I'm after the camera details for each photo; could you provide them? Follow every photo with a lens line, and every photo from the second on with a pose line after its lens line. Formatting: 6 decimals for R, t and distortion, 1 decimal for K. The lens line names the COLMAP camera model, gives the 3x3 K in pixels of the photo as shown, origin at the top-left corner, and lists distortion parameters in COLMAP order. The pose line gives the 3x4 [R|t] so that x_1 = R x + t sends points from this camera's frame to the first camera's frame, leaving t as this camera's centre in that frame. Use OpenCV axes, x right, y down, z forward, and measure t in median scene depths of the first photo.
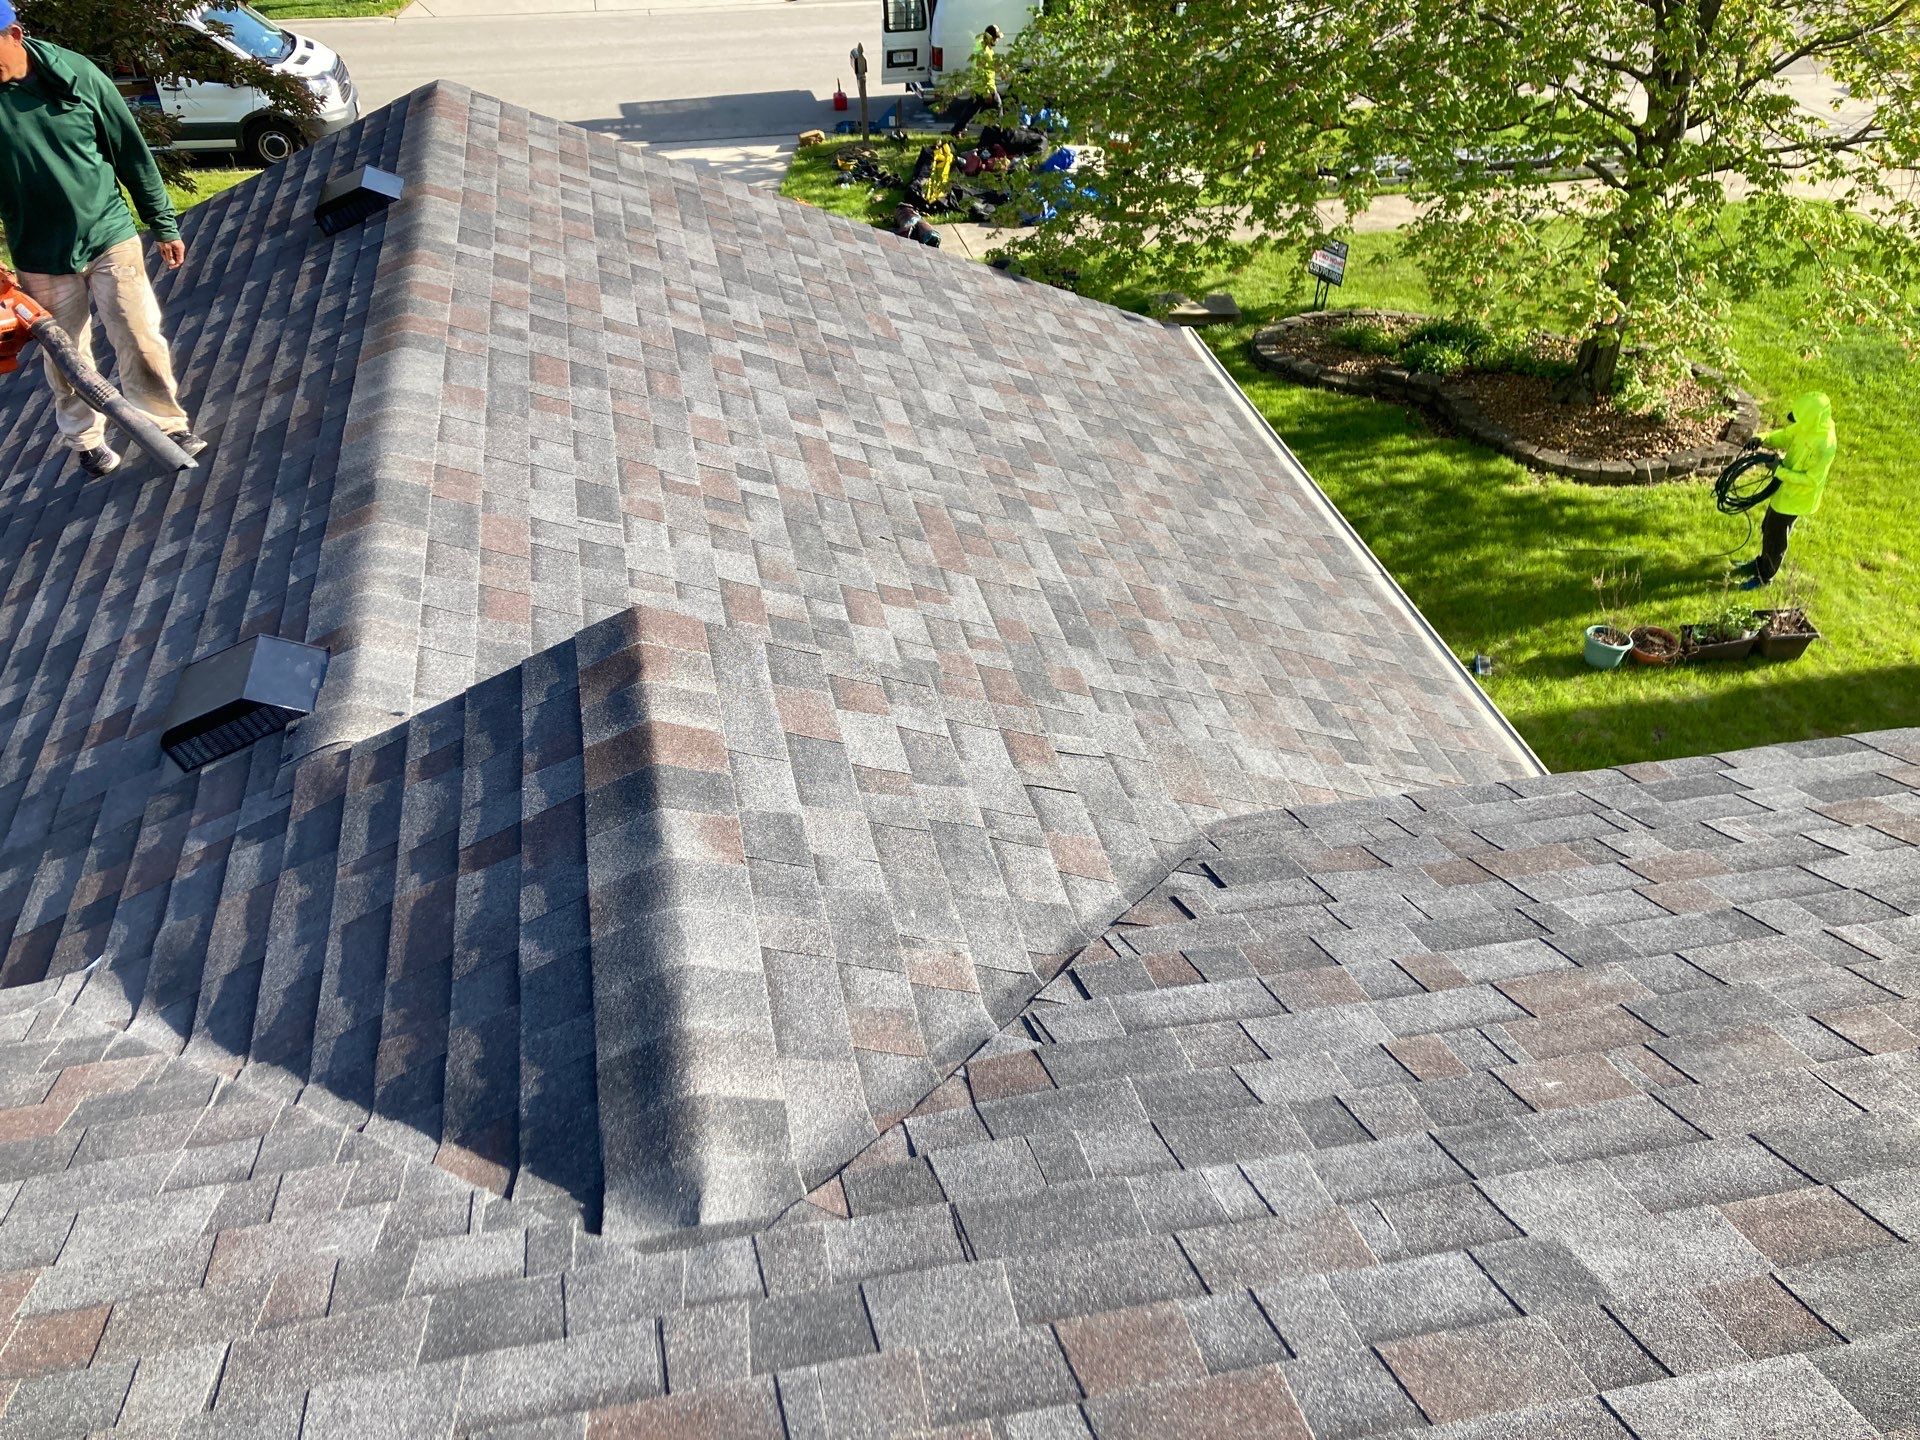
lens RADIAL K [[1587.6, 0, 960.0], [0, 1587.6, 720.0], [0, 0, 1]] dist [0.023368, -0.000927]
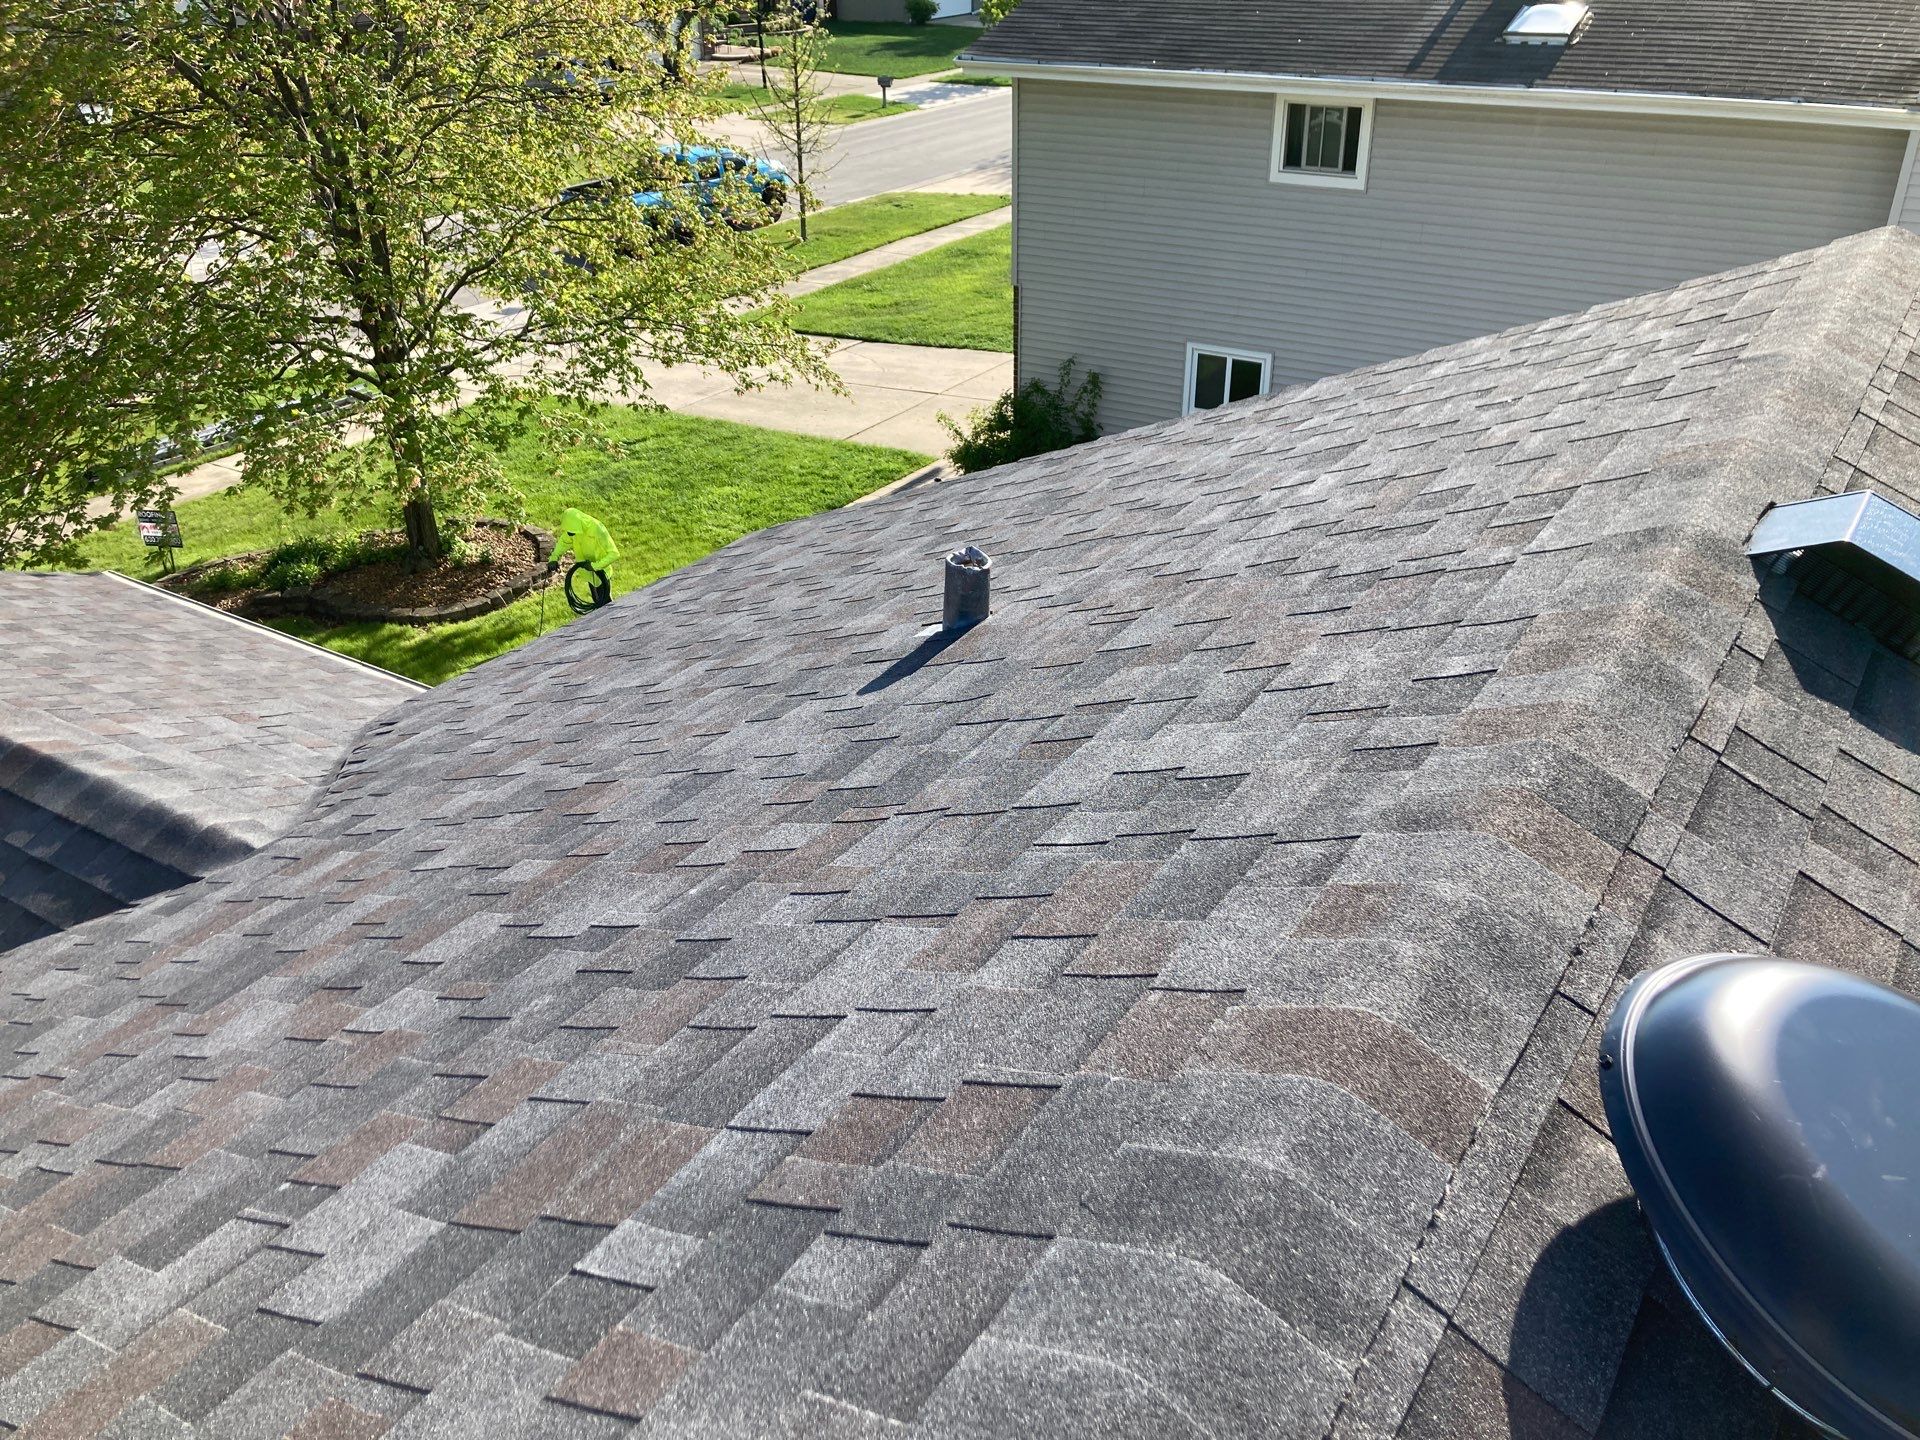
lens RADIAL K [[1576.5, 0, 963.7], [0, 1576.5, 696.3], [0, 0, 1]] dist [0.048887, -0.104554]
pose [[0.708892, -0.351429, 0.611530, -0.111318], [0.447820, 0.894108, -0.005298, 0.090121], [-0.544912, 0.277611, 0.791203, -0.190958]]
